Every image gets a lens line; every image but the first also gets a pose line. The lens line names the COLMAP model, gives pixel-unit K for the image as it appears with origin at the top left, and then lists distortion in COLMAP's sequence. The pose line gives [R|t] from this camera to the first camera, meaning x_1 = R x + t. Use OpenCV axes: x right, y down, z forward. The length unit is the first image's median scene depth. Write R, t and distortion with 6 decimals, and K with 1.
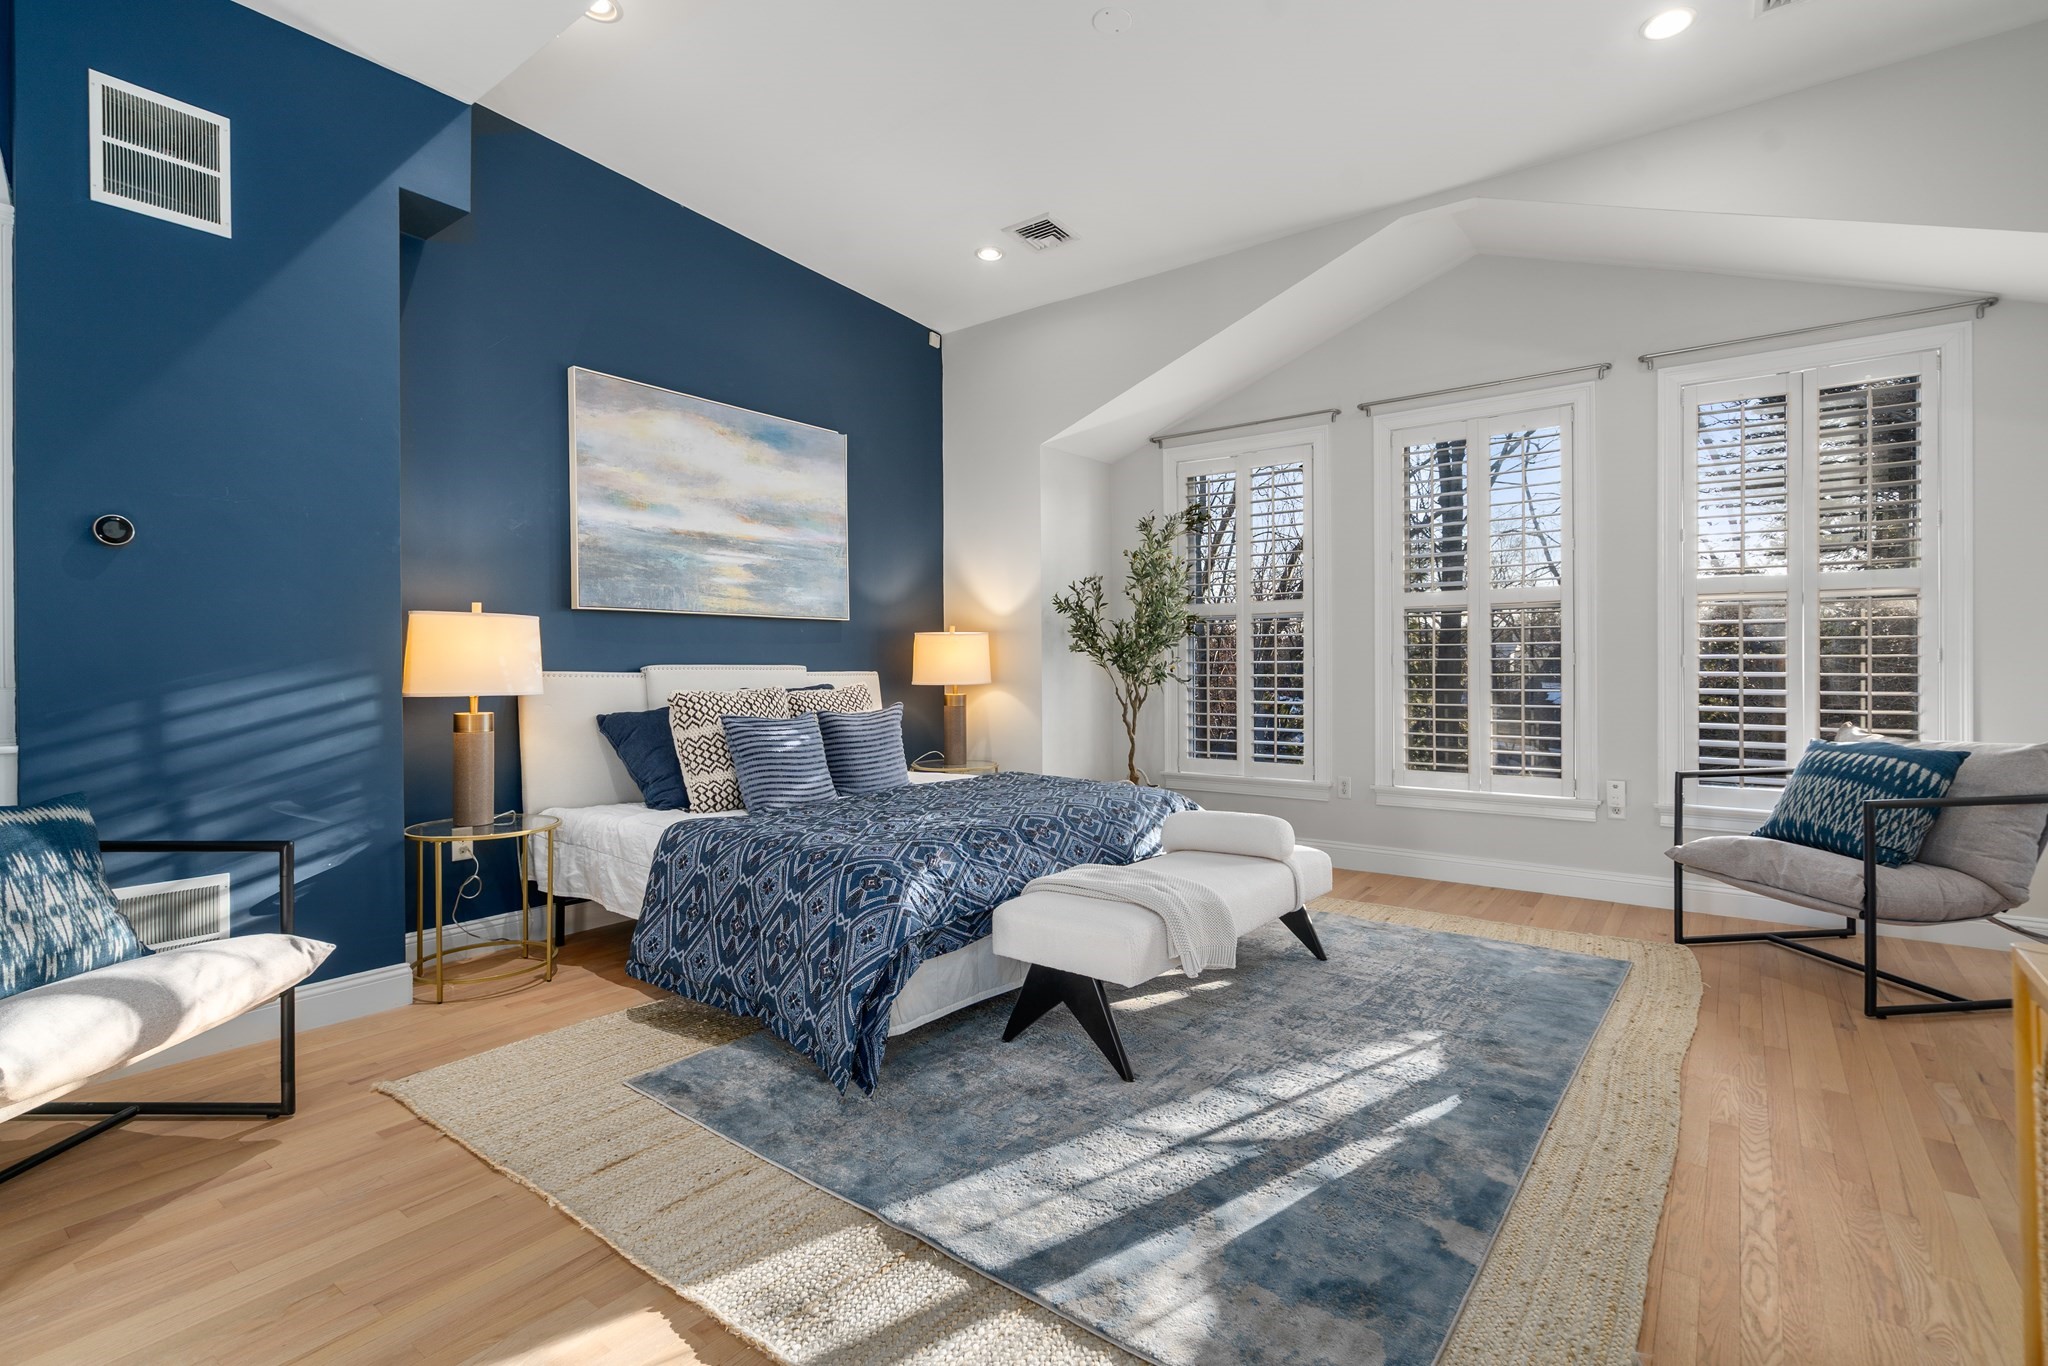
lens RADIAL K [[945.4, 0, 1021.3], [0, 945.4, 667.4], [0, 0, 1]] dist [-0.002327, 0.000379]
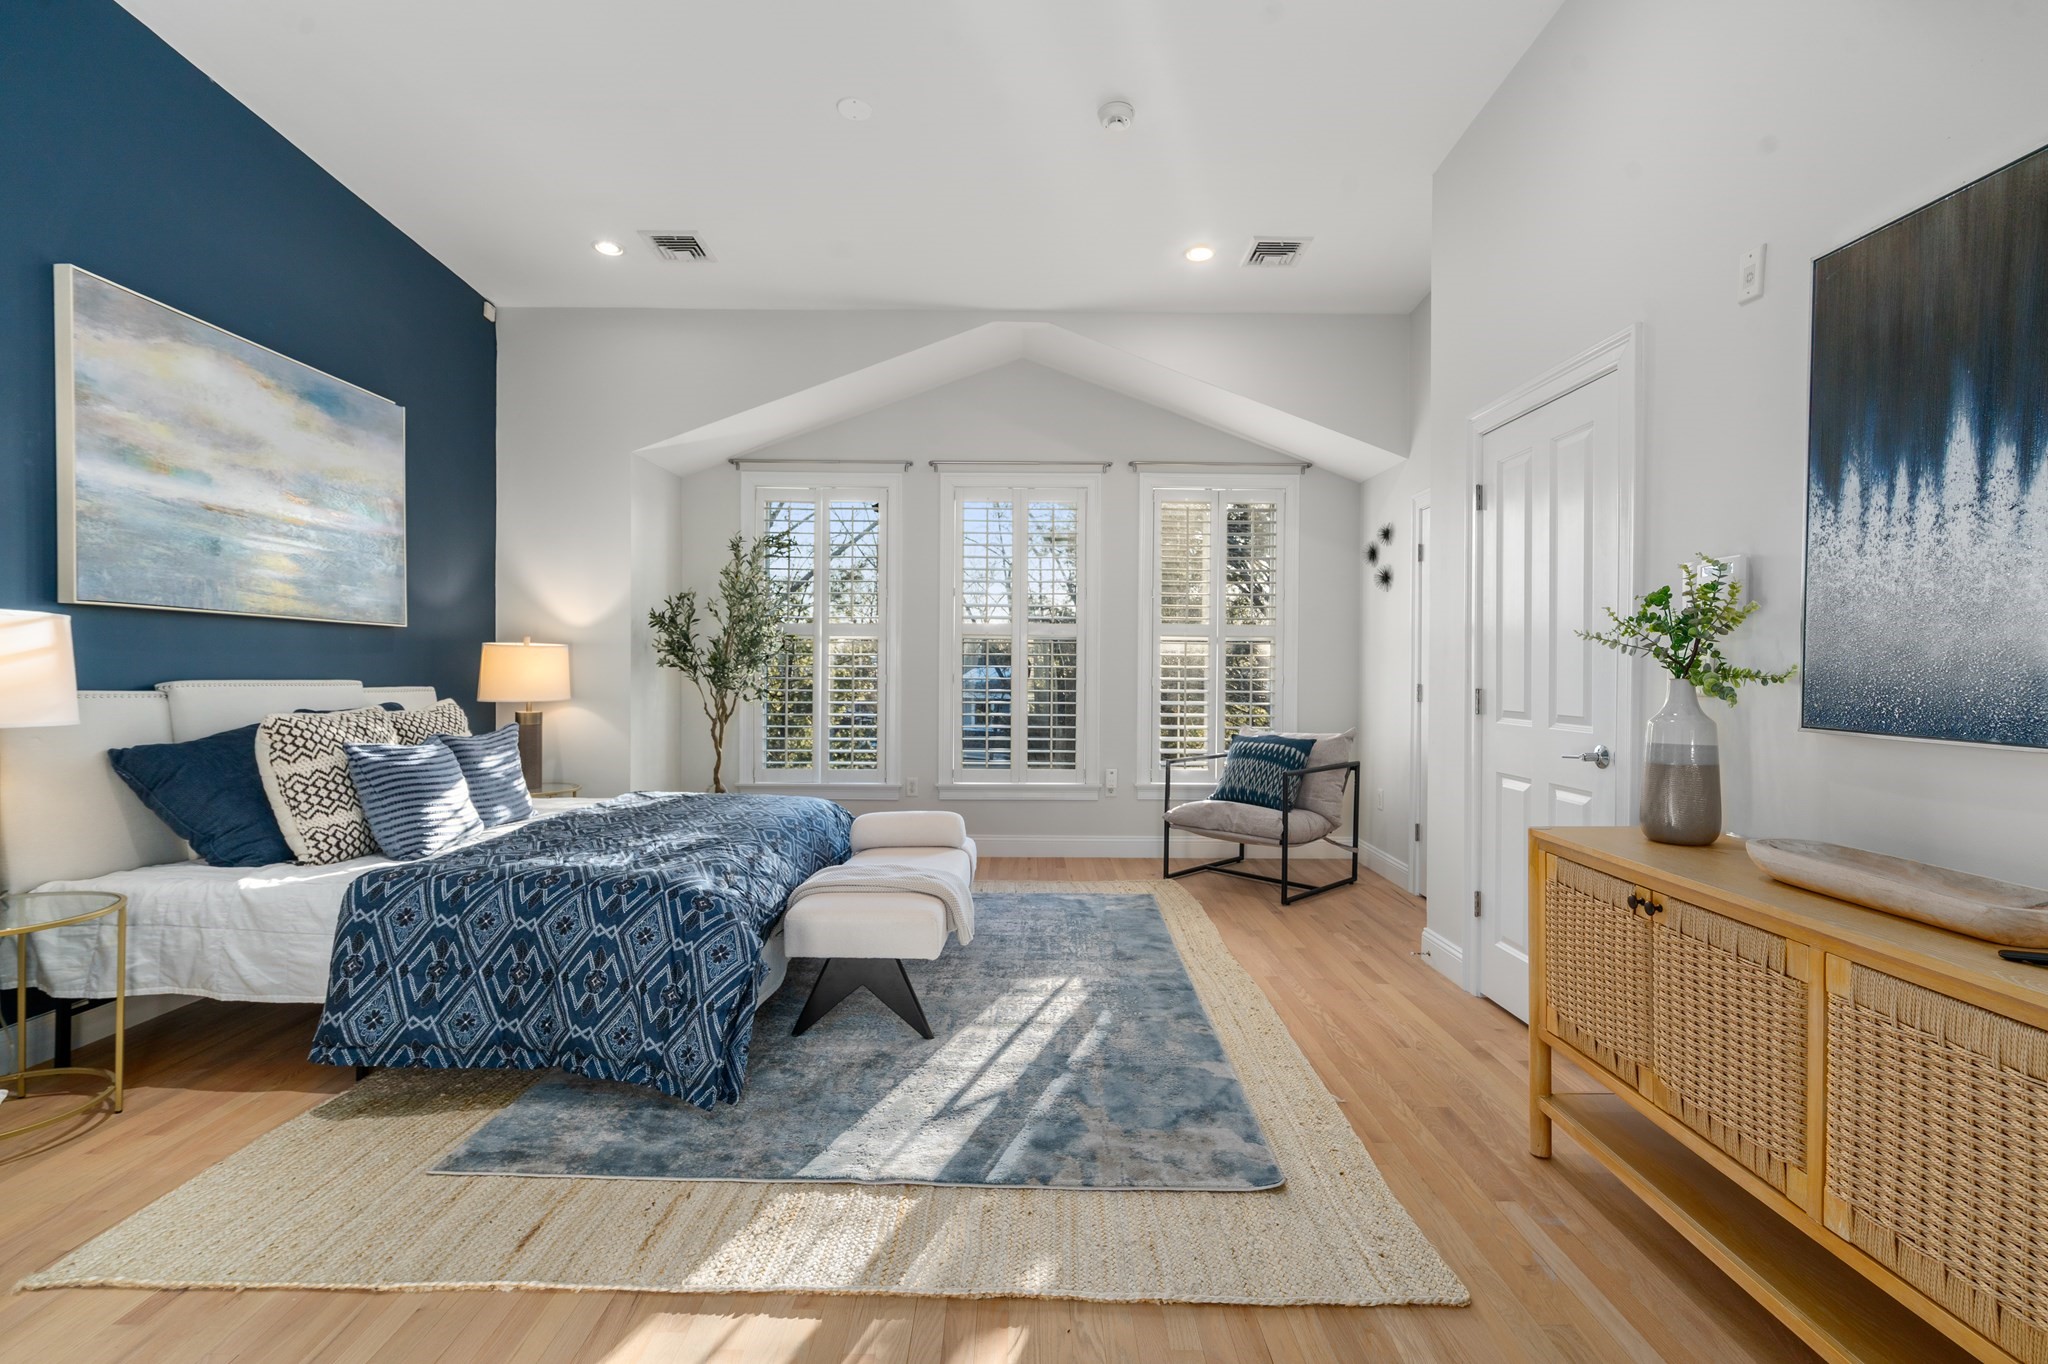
lens RADIAL K [[937.2, 0, 1024.0], [0, 937.2, 682.0], [0, 0, 1]] dist [-0.002644, 0.000458]
pose [[0.797104, 0.004424, 0.603826, -0.319377], [-0.008544, 0.999956, 0.003953, -0.010876], [-0.603782, -0.008310, 0.797106, -0.005346]]
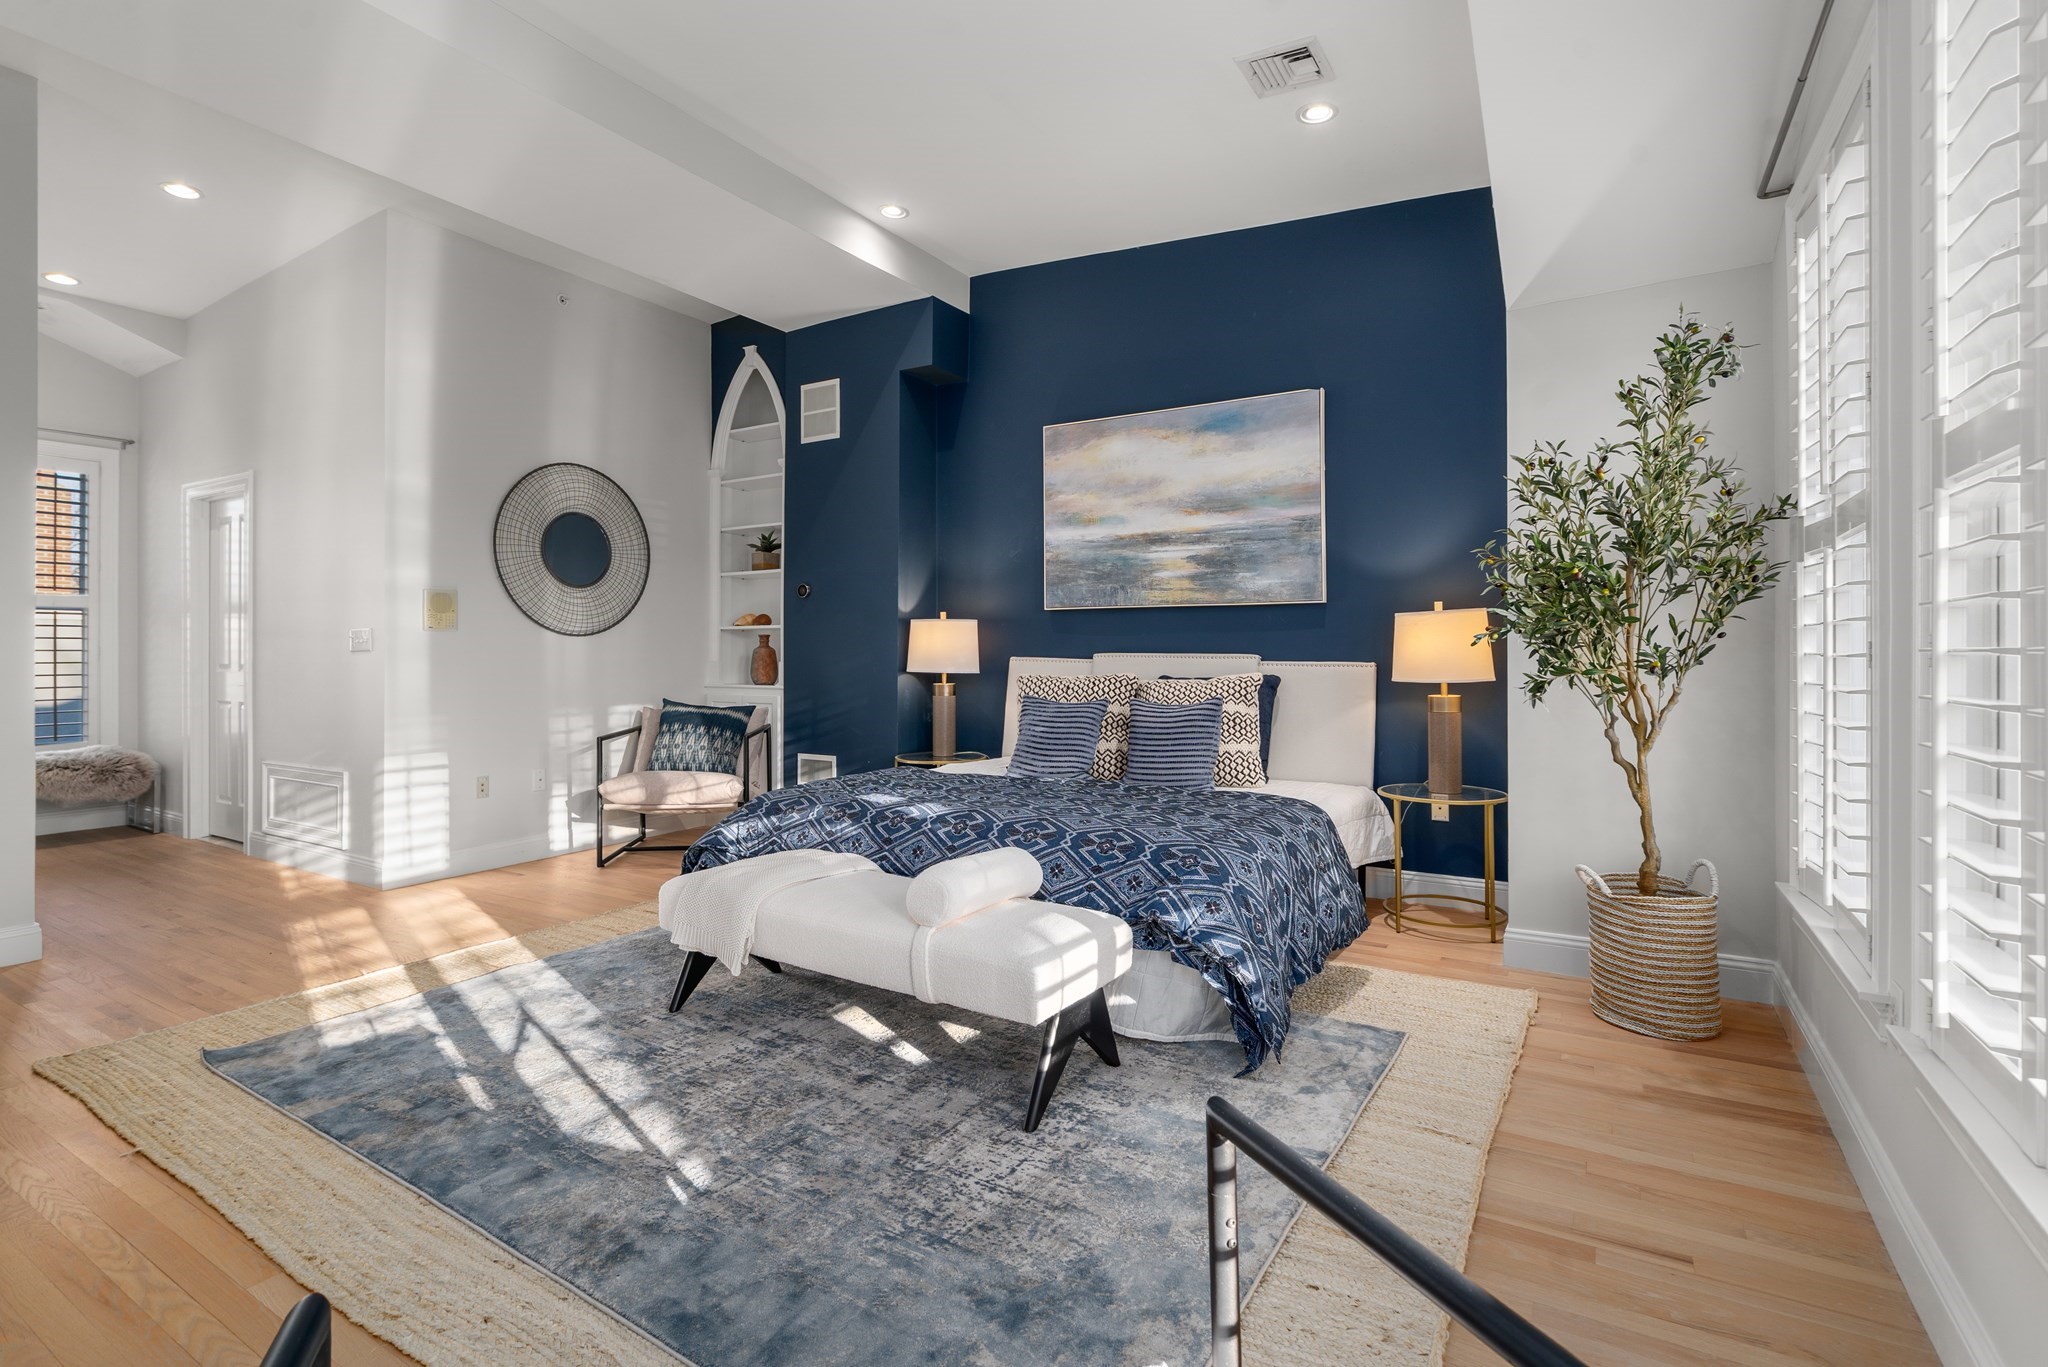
lens RADIAL K [[952.4, 0, 1031.3], [0, 952.4, 650.2], [0, 0, 1]] dist [-0.000677, 0.000137]
pose [[0.109975, 0.000069, -0.993934, 0.838347], [-0.007415, 0.999972, -0.000751, -0.004951], [0.993907, 0.007452, 0.109973, 0.827448]]
